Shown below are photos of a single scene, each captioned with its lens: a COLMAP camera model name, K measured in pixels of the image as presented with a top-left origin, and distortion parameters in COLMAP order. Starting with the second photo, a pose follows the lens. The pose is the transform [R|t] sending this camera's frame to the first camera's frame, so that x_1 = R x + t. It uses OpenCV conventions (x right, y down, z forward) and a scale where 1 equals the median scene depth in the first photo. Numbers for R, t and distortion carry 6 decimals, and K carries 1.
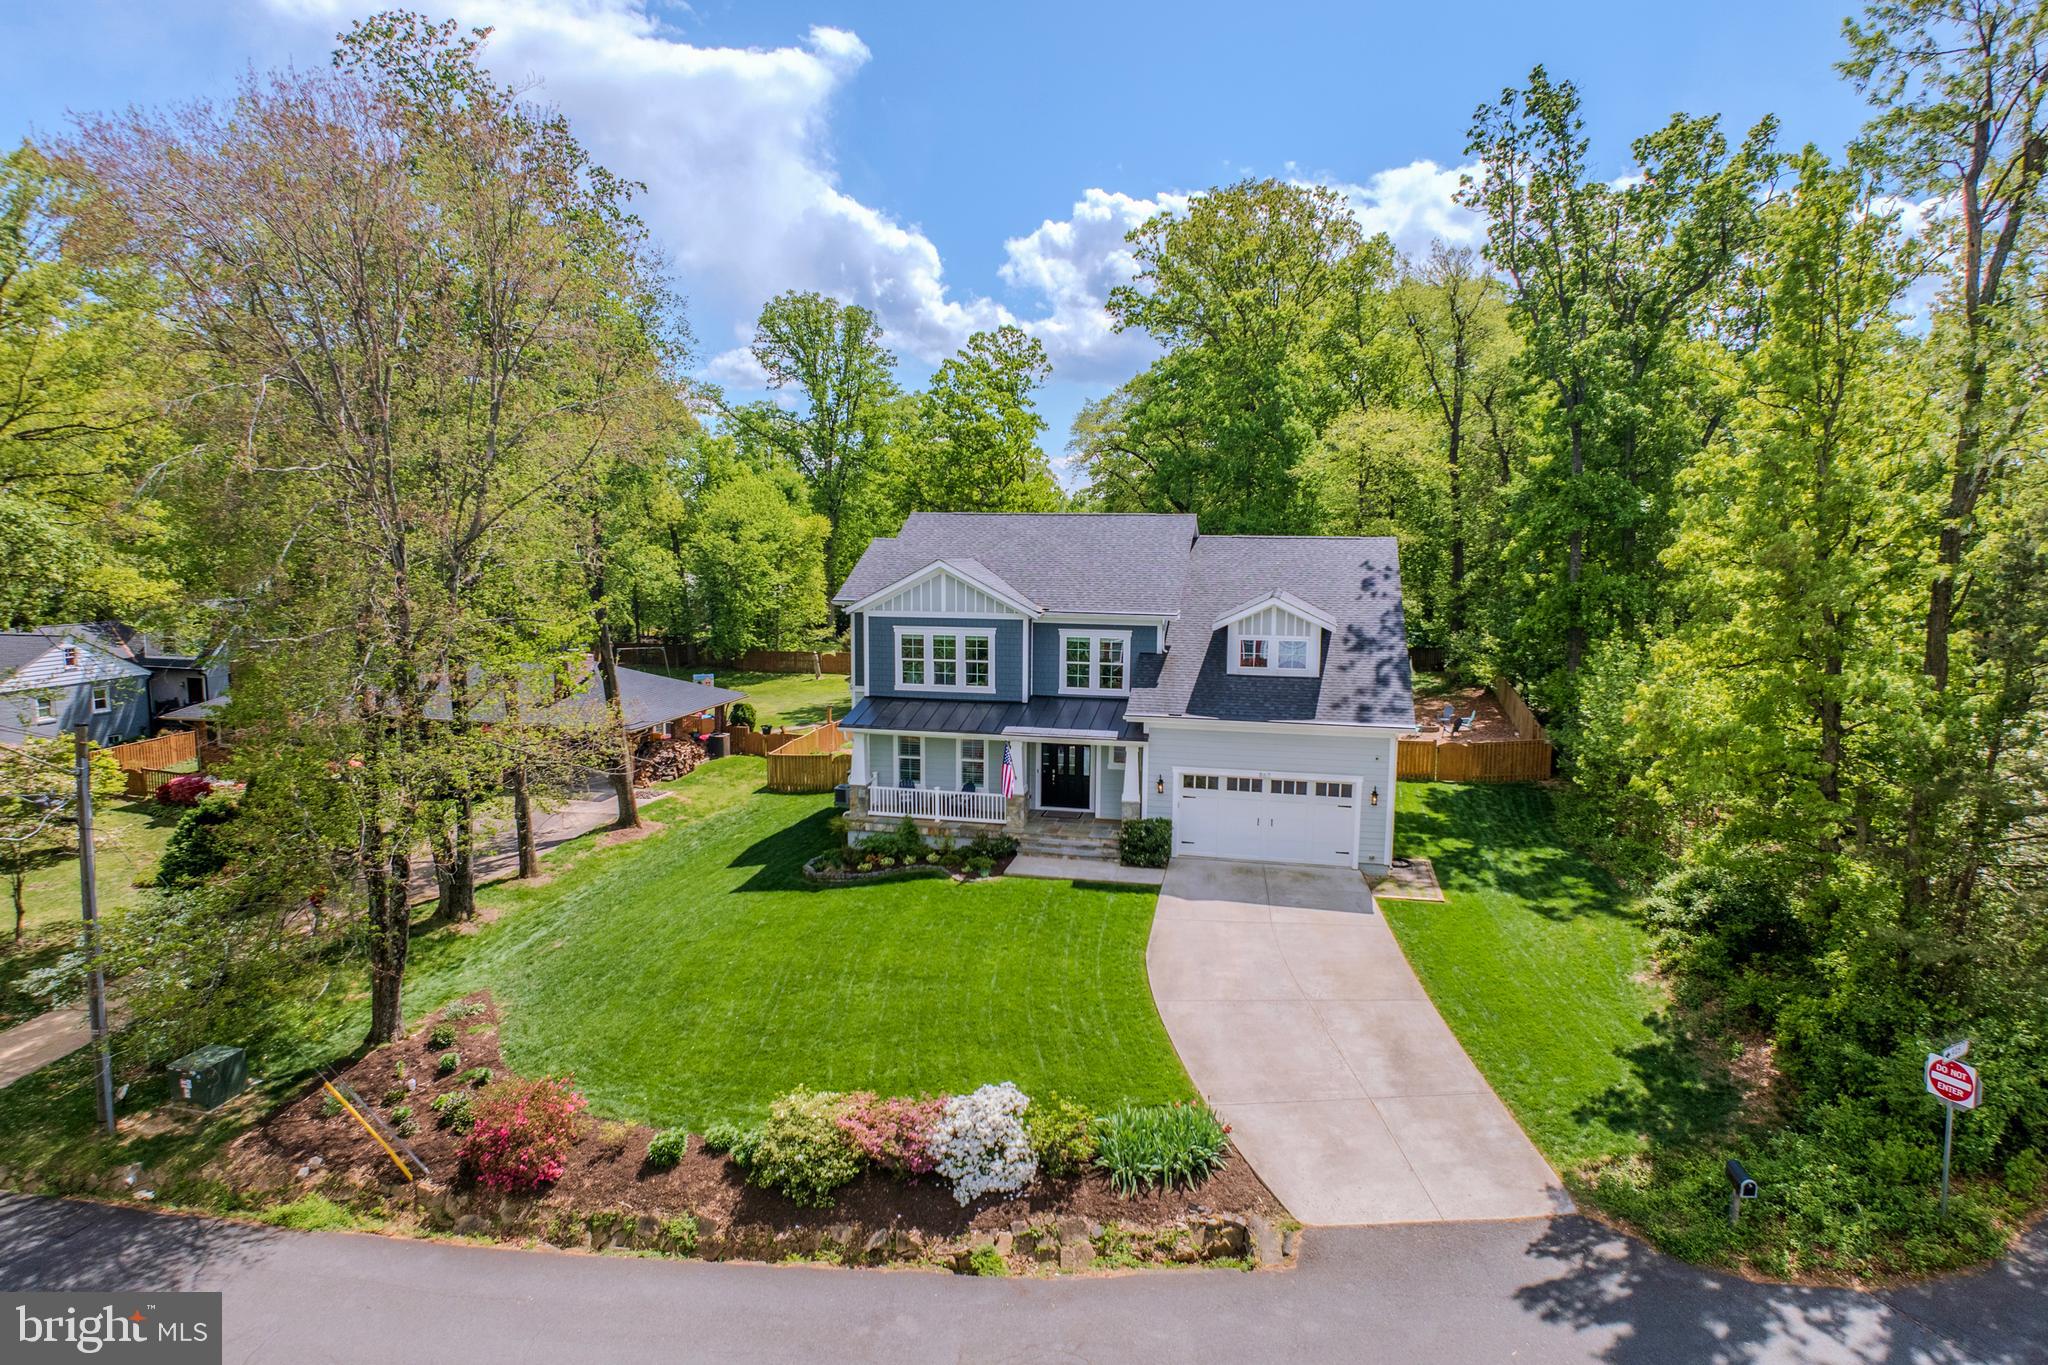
lens RADIAL K [[1204.2, 0, 1034.0], [0, 1204.2, 703.1], [0, 0, 1]] dist [-0.050552, 0.013992]
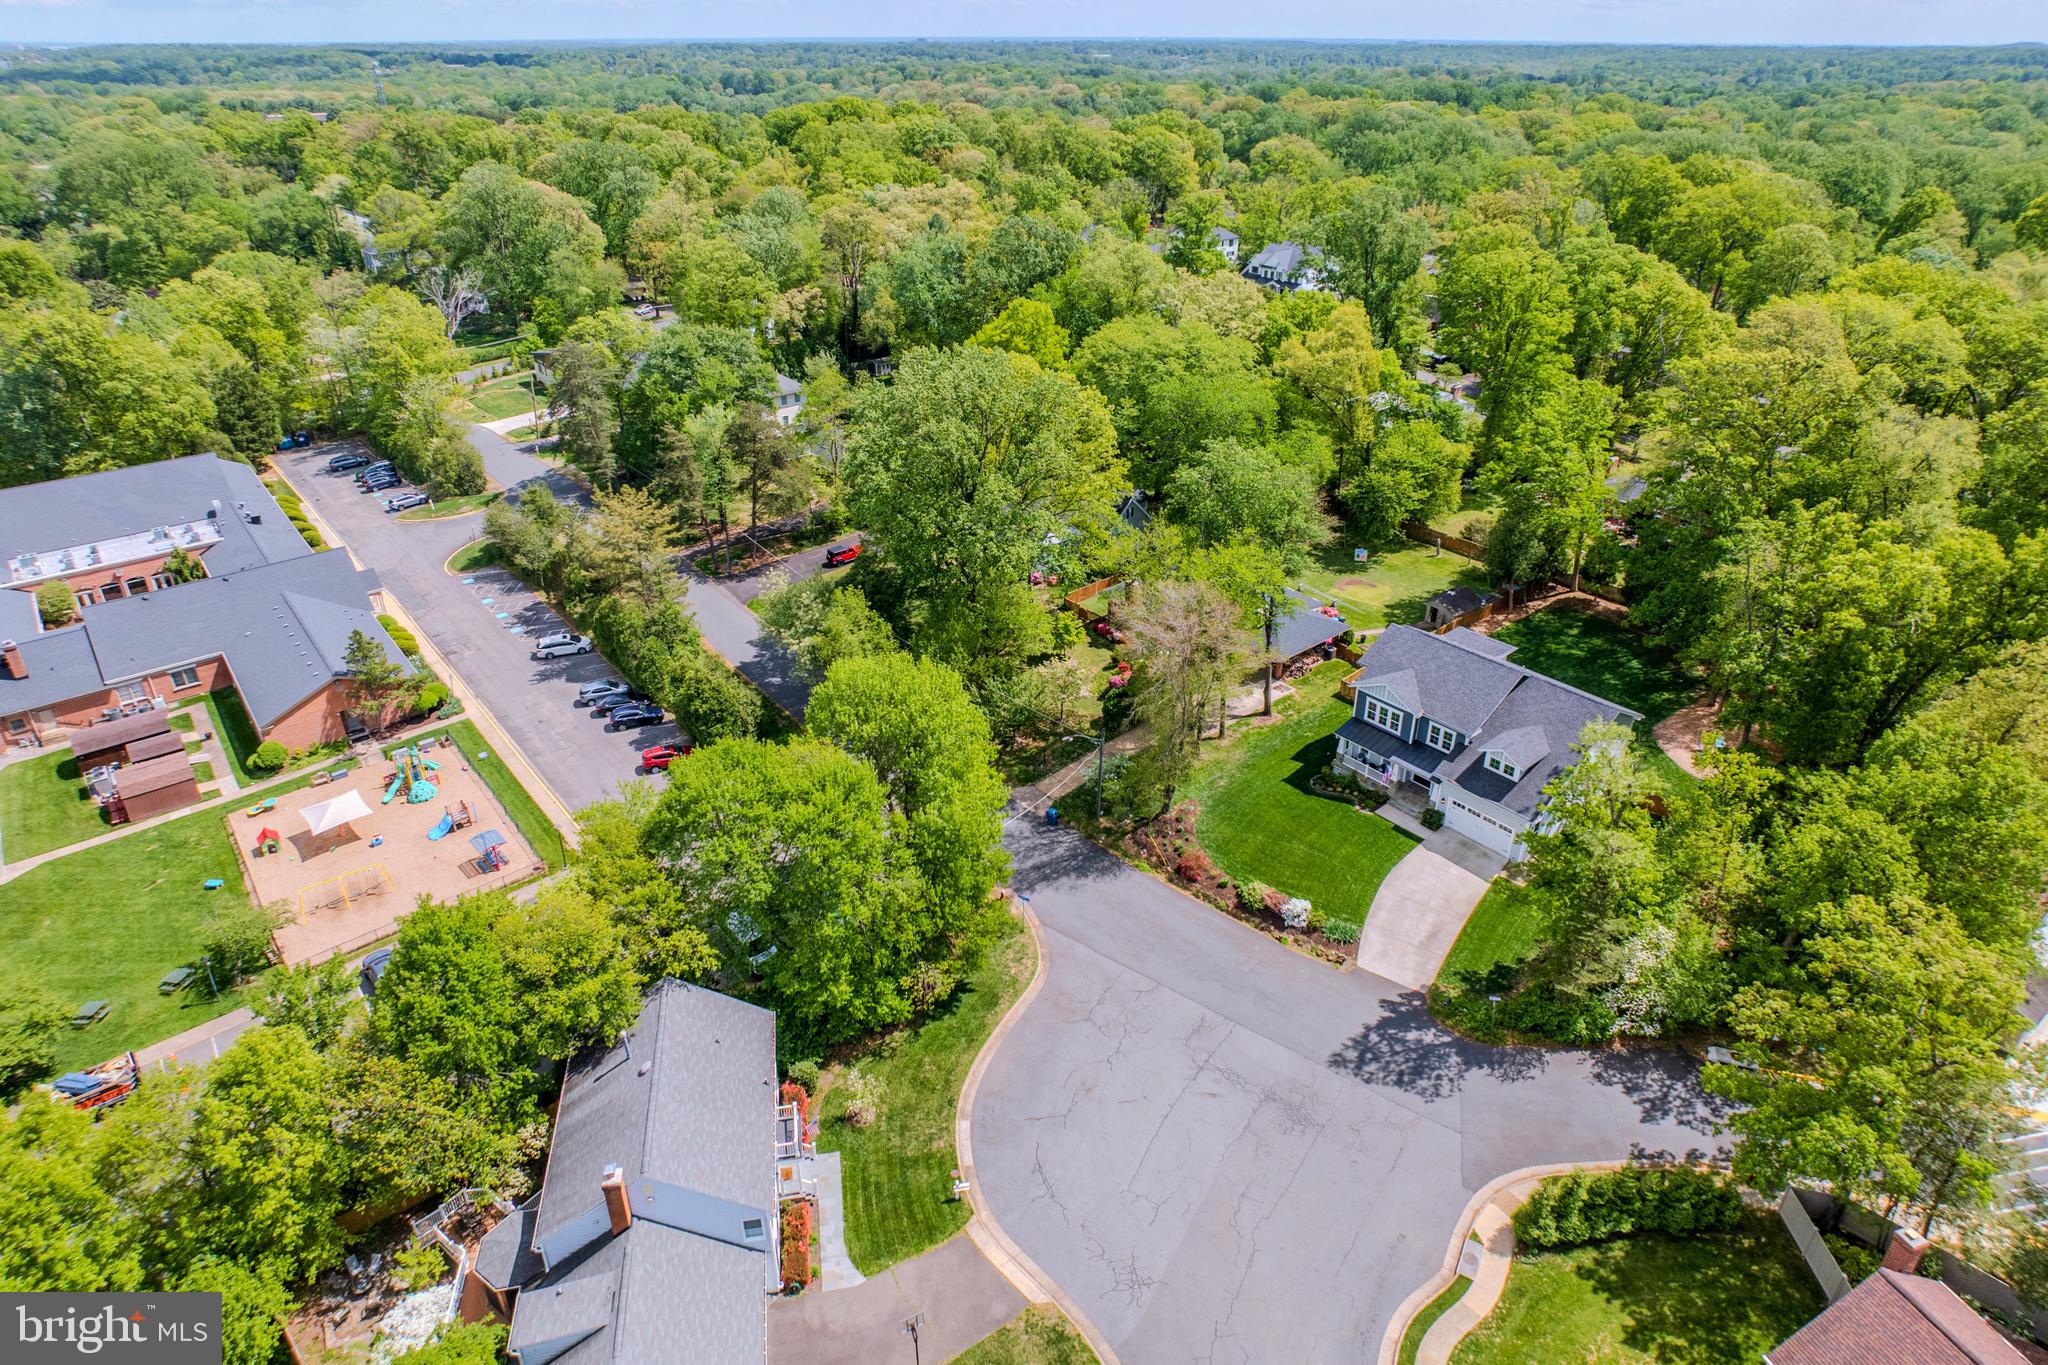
lens RADIAL K [[1204.2, 0, 985.1], [0, 1204.2, 655.9], [0, 0, 1]] dist [-0.050552, 0.013992]
pose [[0.780772, 0.276780, -0.560168, 0.766120], [-0.066764, 0.928356, 0.365647, -1.210927], [0.621239, -0.248088, 0.743313, -1.585571]]
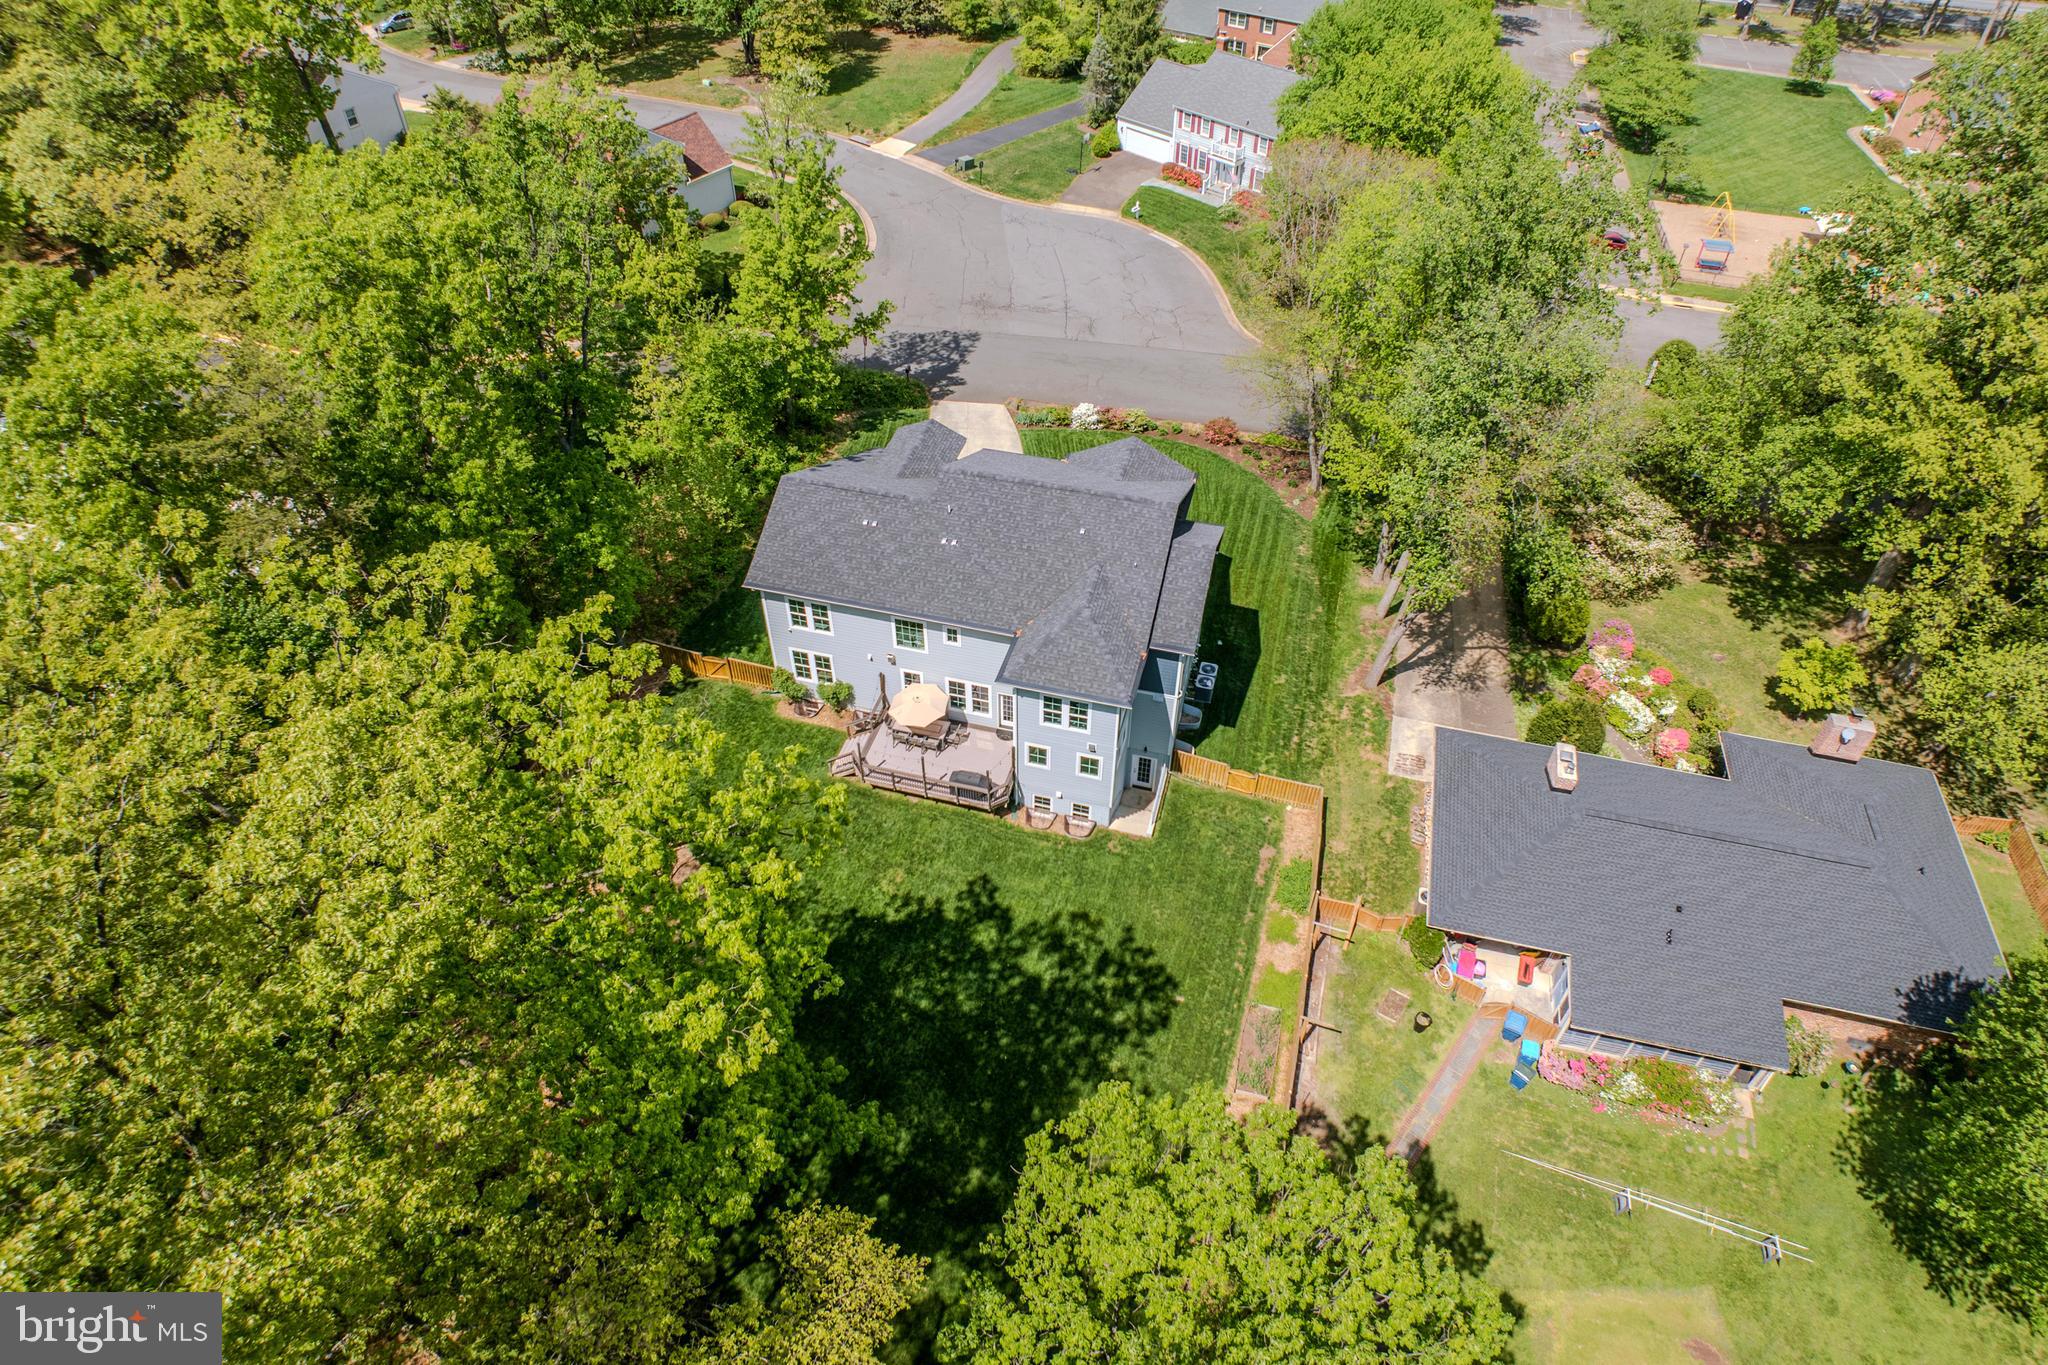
lens RADIAL K [[1204.2, 0, 1029.6], [0, 1204.2, 642.7], [0, 0, 1]] dist [-0.050552, 0.013992]
pose [[-0.998997, -0.040994, 0.017998, 0.022975], [-0.012037, 0.633126, 0.773955, -1.346370], [-0.043122, 0.772962, -0.632985, 2.588794]]
